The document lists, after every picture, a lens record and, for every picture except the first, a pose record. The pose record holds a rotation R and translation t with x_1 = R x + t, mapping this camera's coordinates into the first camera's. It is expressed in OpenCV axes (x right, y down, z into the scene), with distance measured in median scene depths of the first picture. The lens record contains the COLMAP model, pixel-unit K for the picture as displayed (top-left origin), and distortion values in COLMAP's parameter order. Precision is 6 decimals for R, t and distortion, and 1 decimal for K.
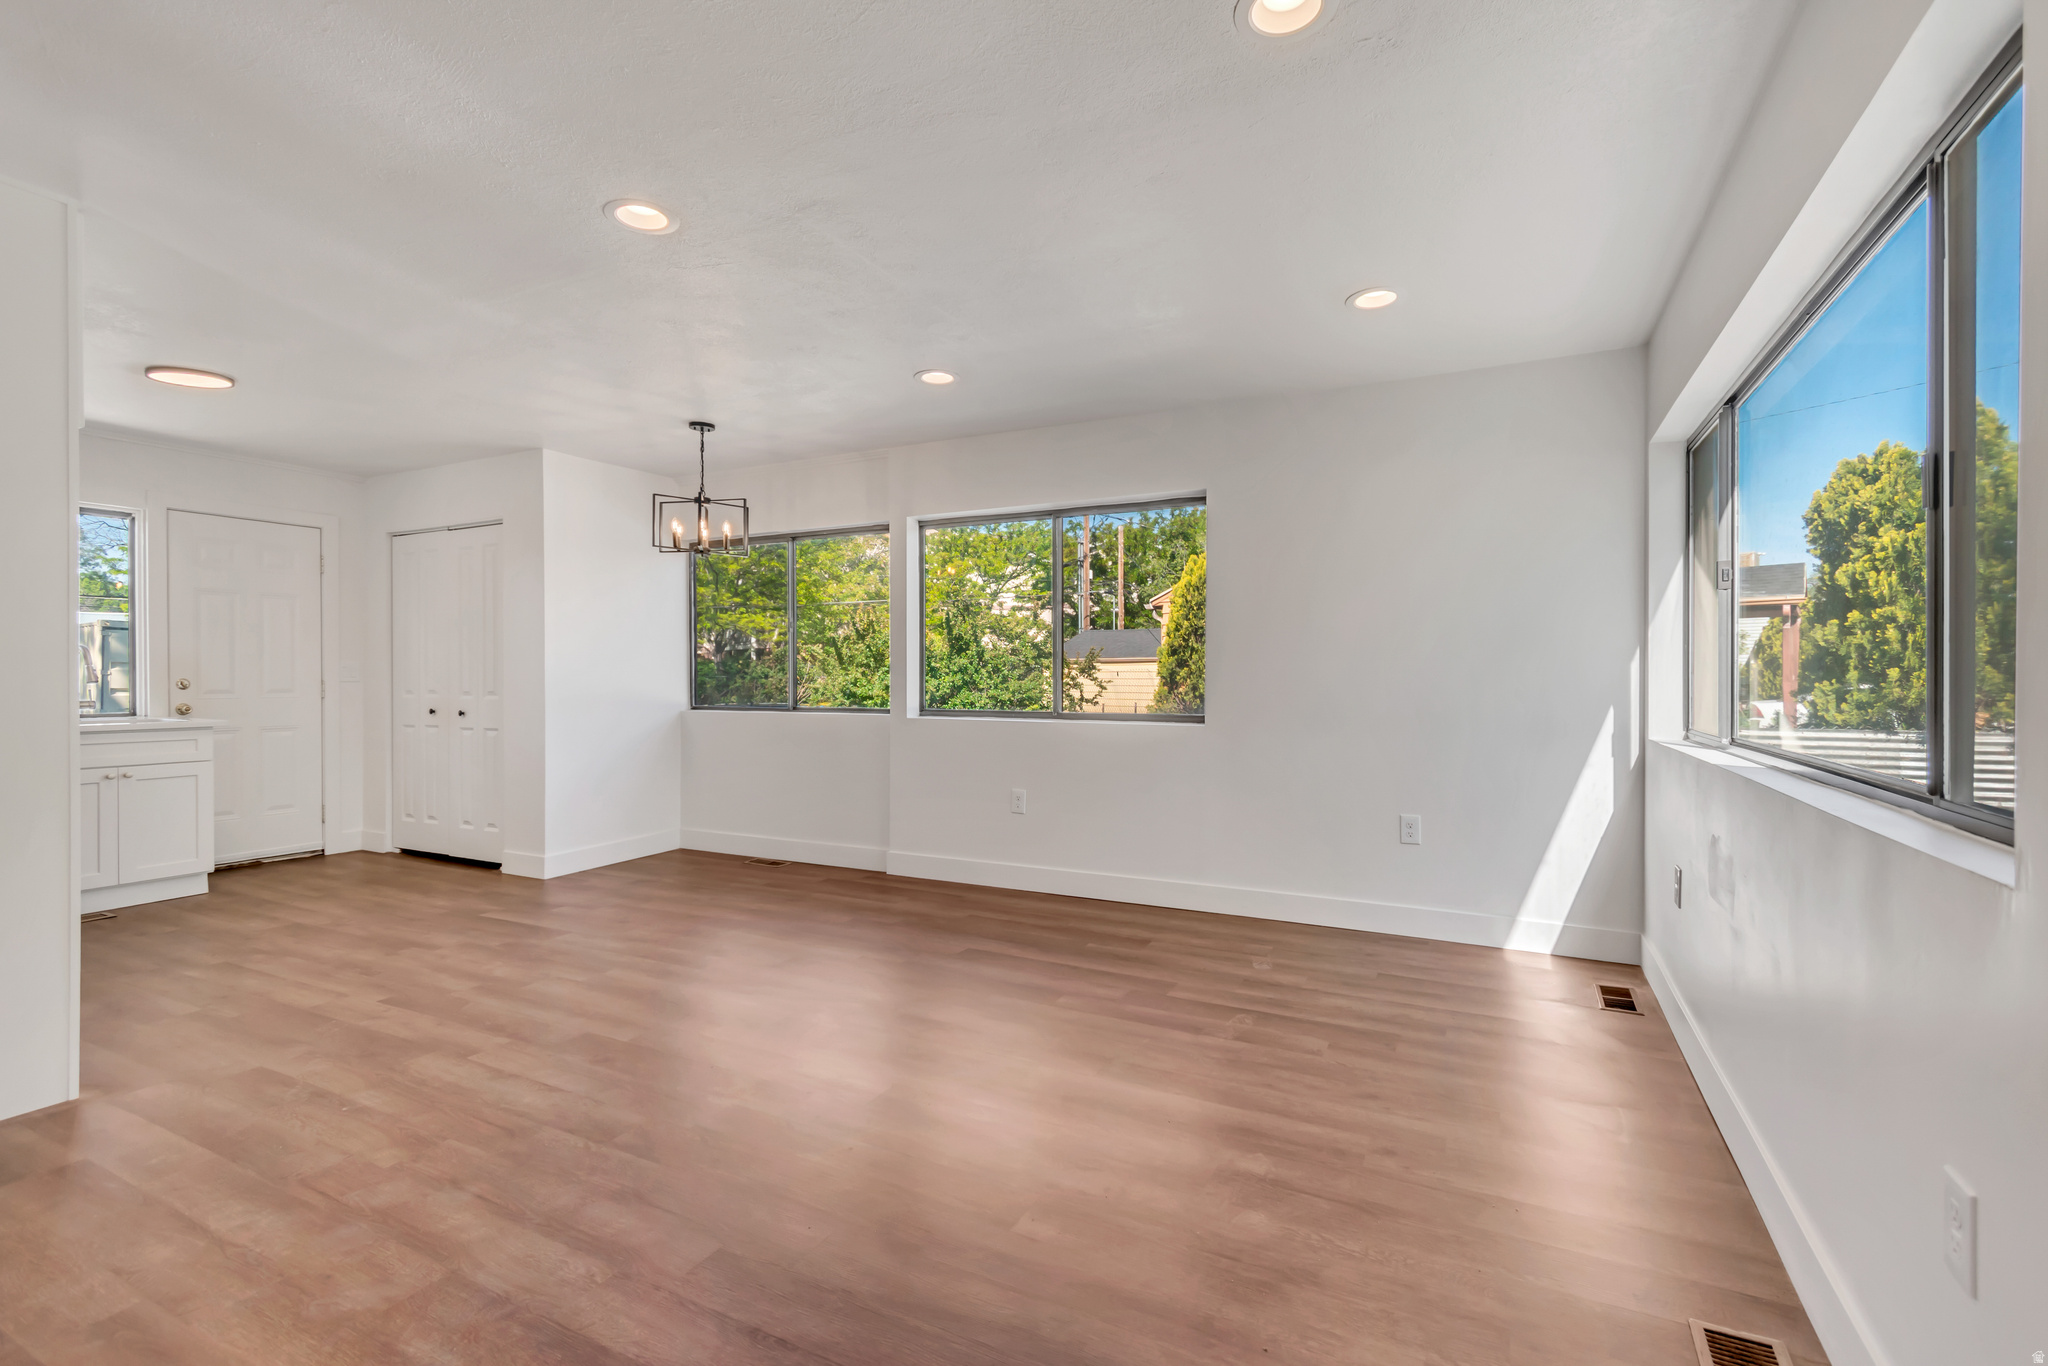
lens RADIAL K [[917.1, 0, 1039.0], [0, 917.1, 680.4], [0, 0, 1]] dist [0.004377, -0.000868]
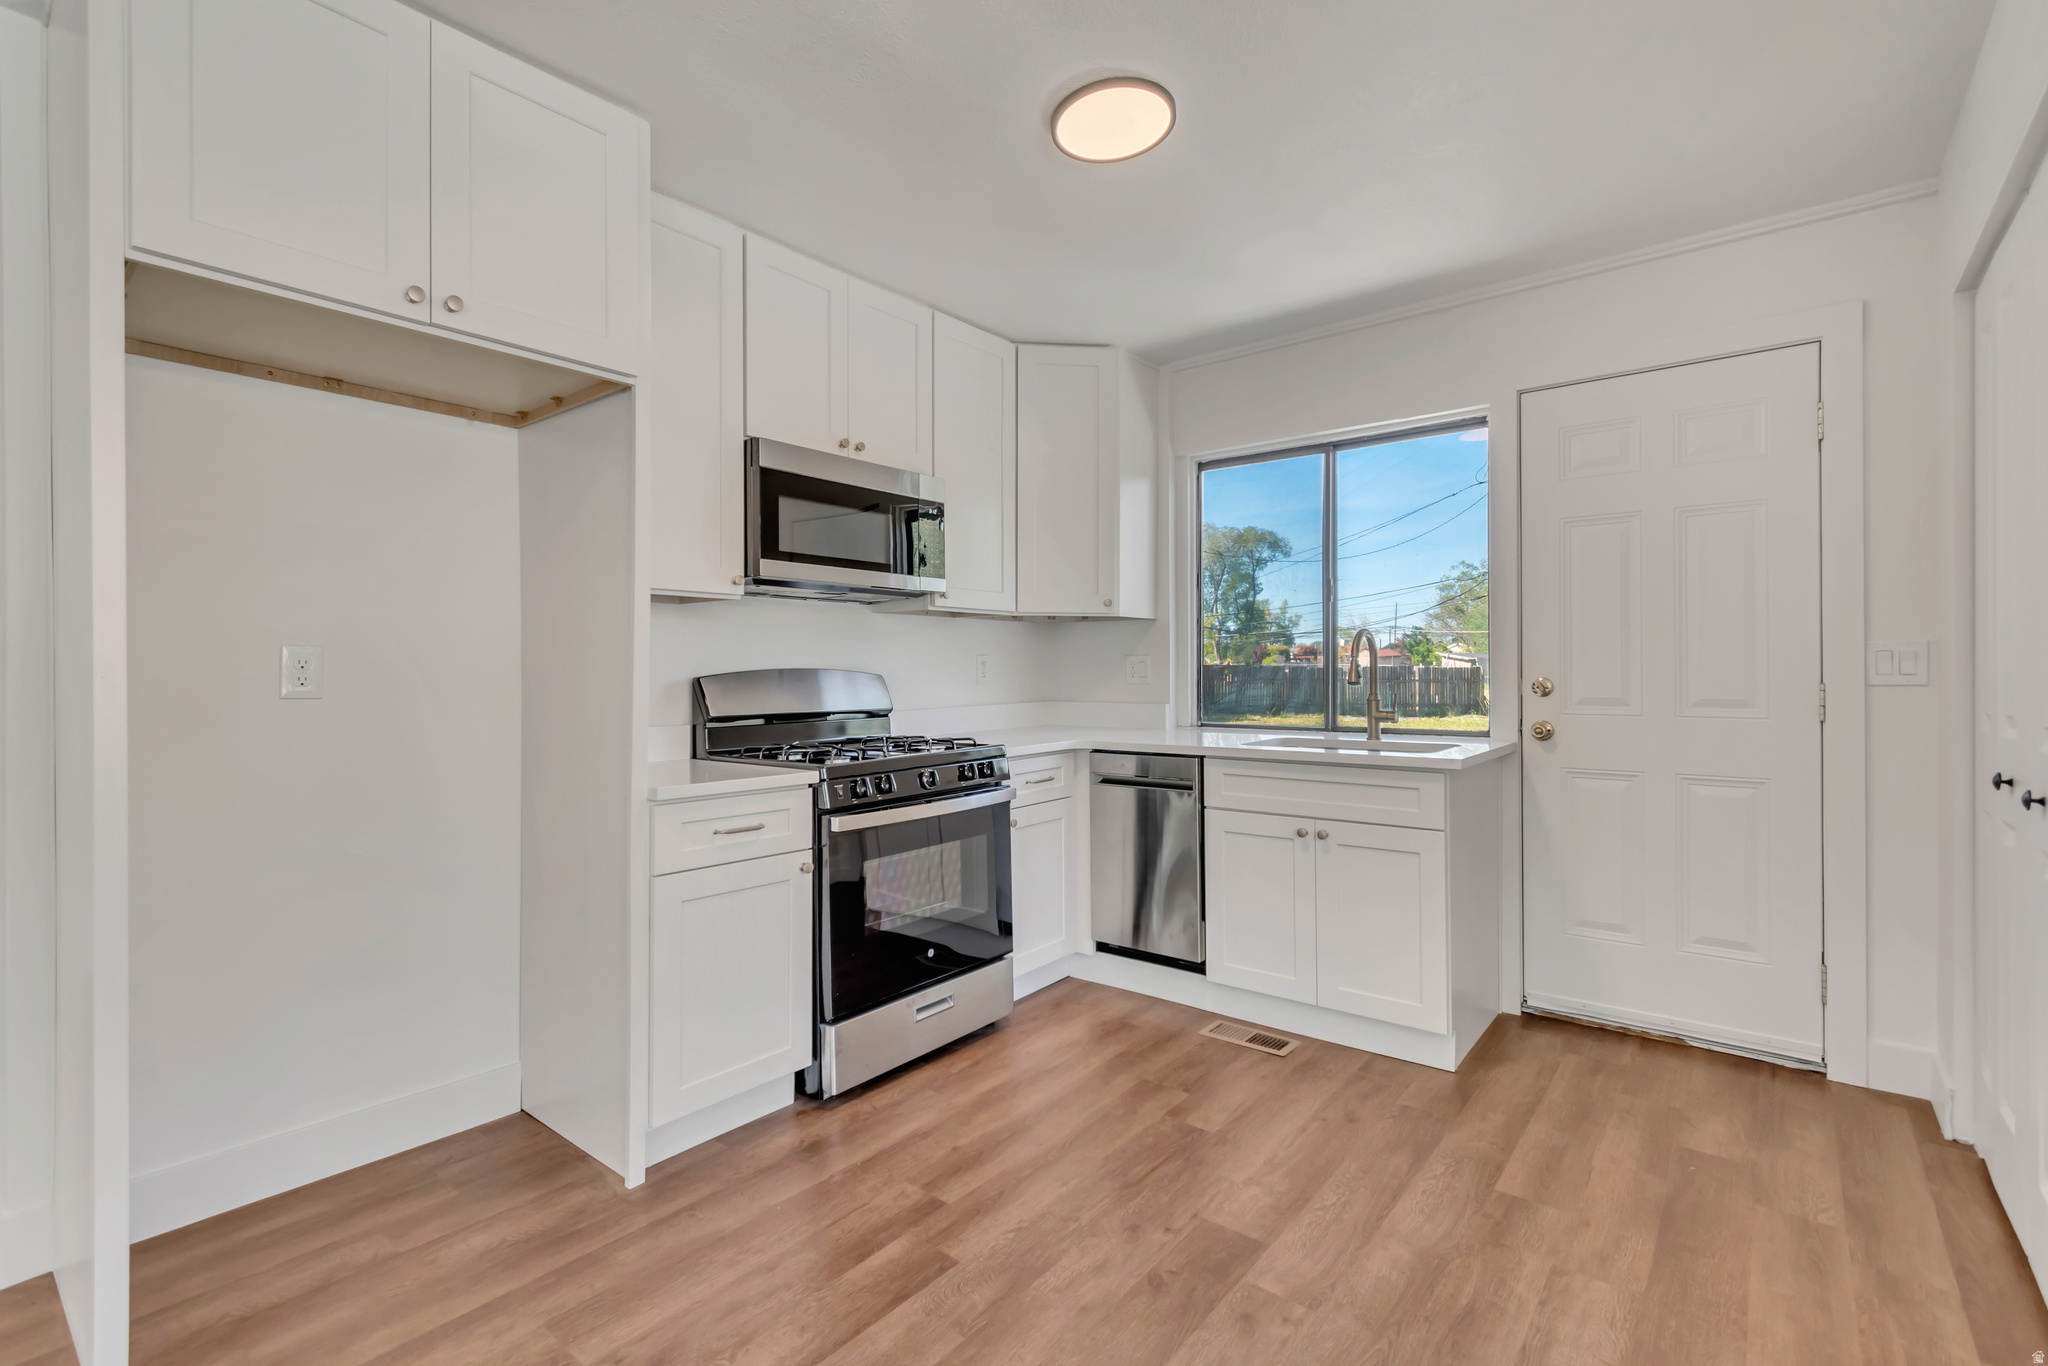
lens RADIAL K [[917.1, 0, 1014.4], [0, 917.1, 670.8], [0, 0, 1]] dist [0.004377, -0.000868]
pose [[-0.216009, -0.000983, -0.976391, -0.260260], [-0.000680, 0.999999, -0.000856, -0.004790], [0.976391, 0.000479, -0.216010, 0.709538]]
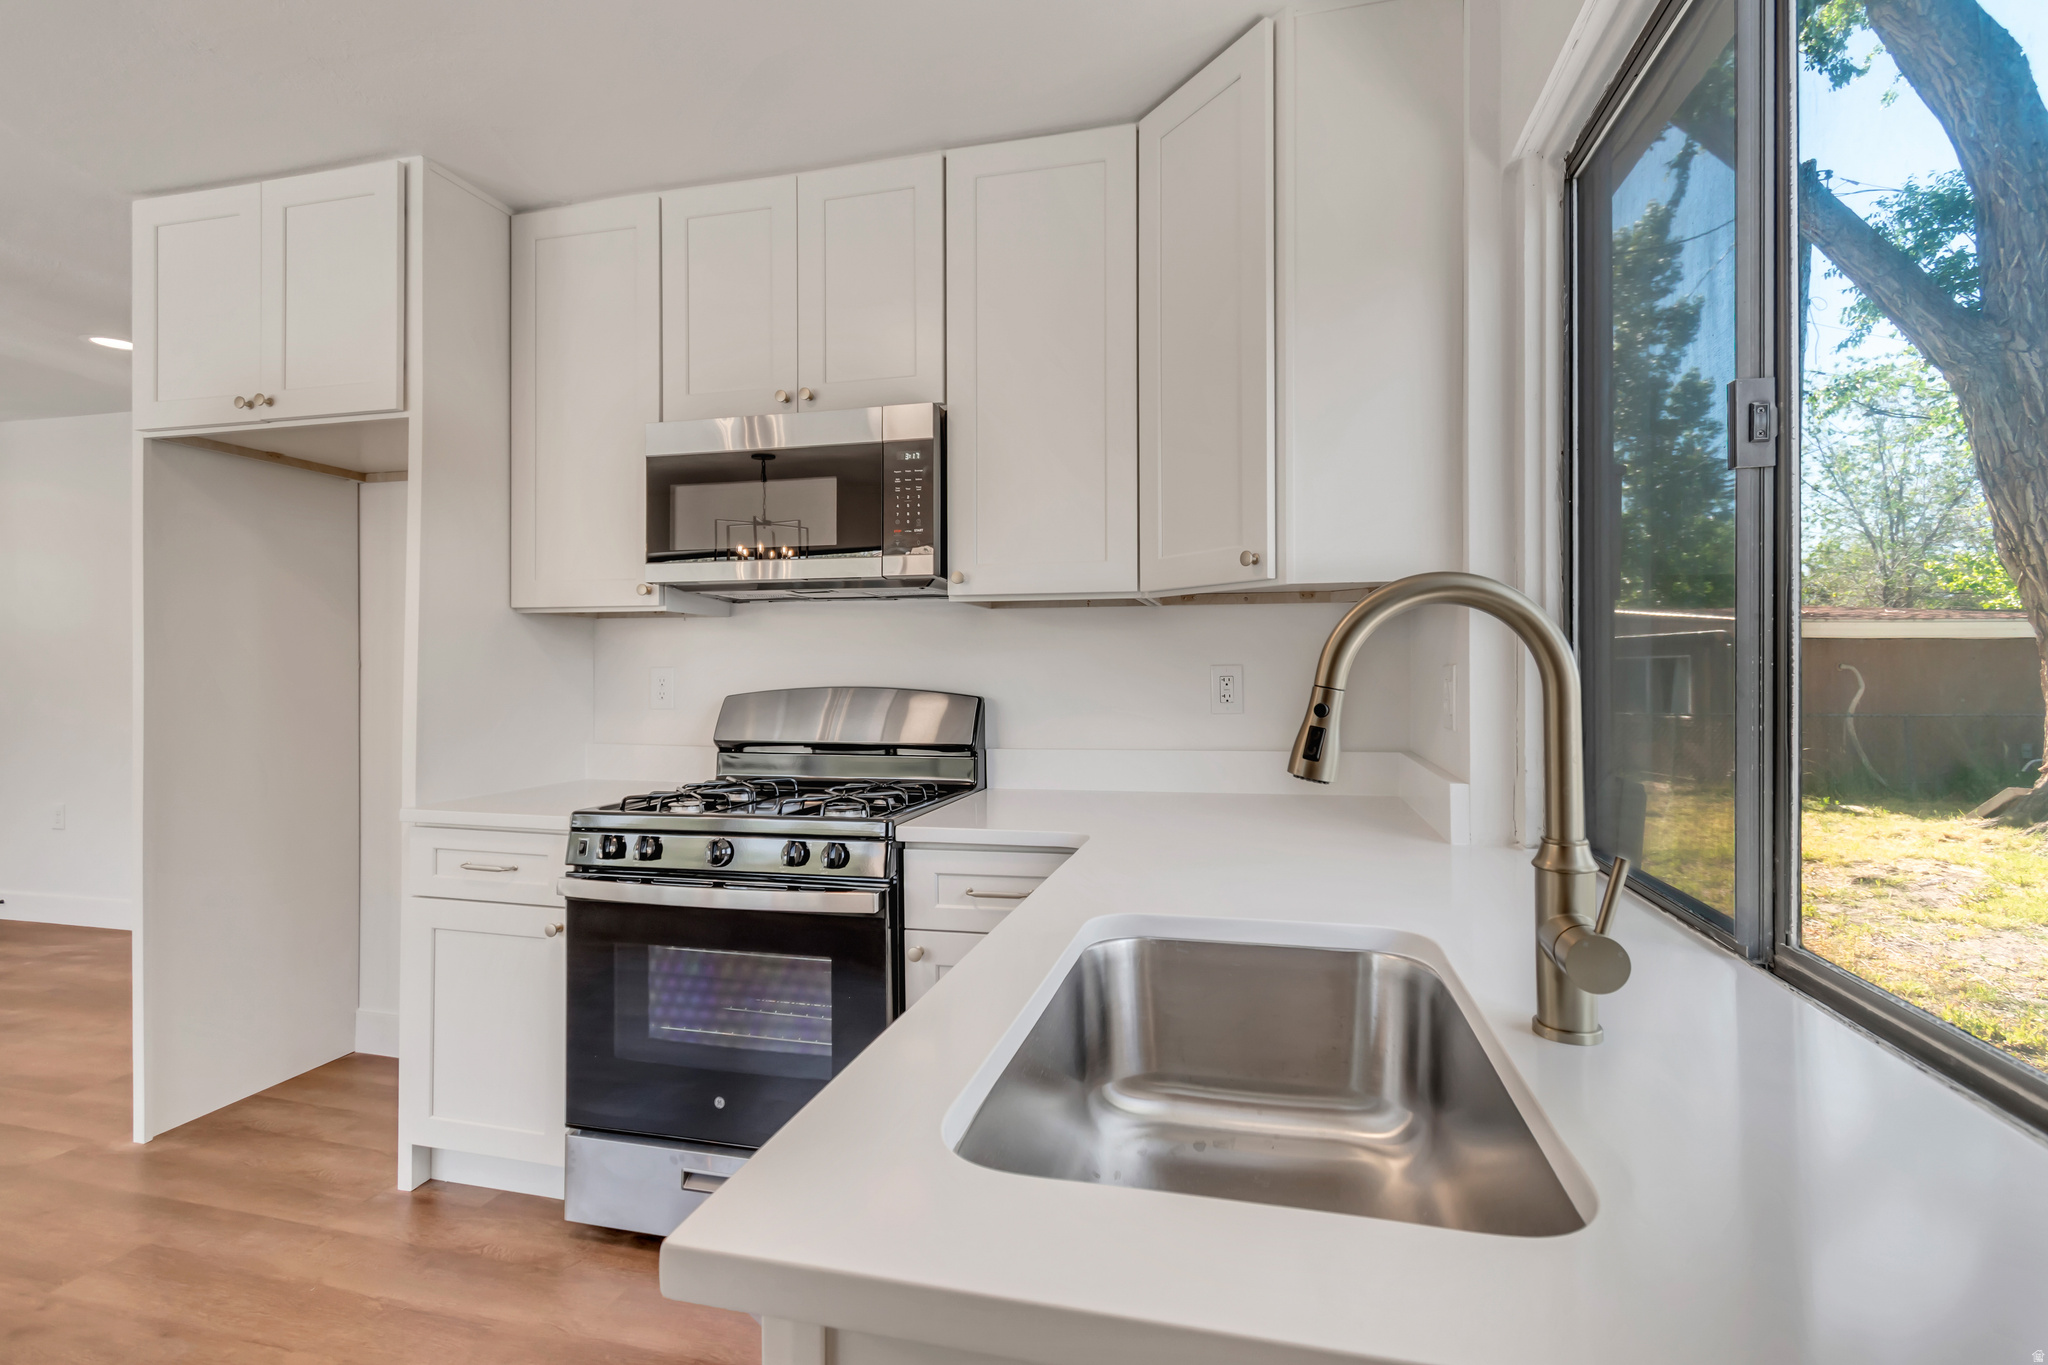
lens RADIAL K [[917.1, 0, 1028.3], [0, 917.1, 669.5], [0, 0, 1]] dist [0.004377, -0.000868]
pose [[-0.973049, 0.000069, -0.230597, -0.733413], [-0.000277, 0.999999, 0.001467, -0.015283], [0.230596, 0.001491, -0.973048, 0.906343]]
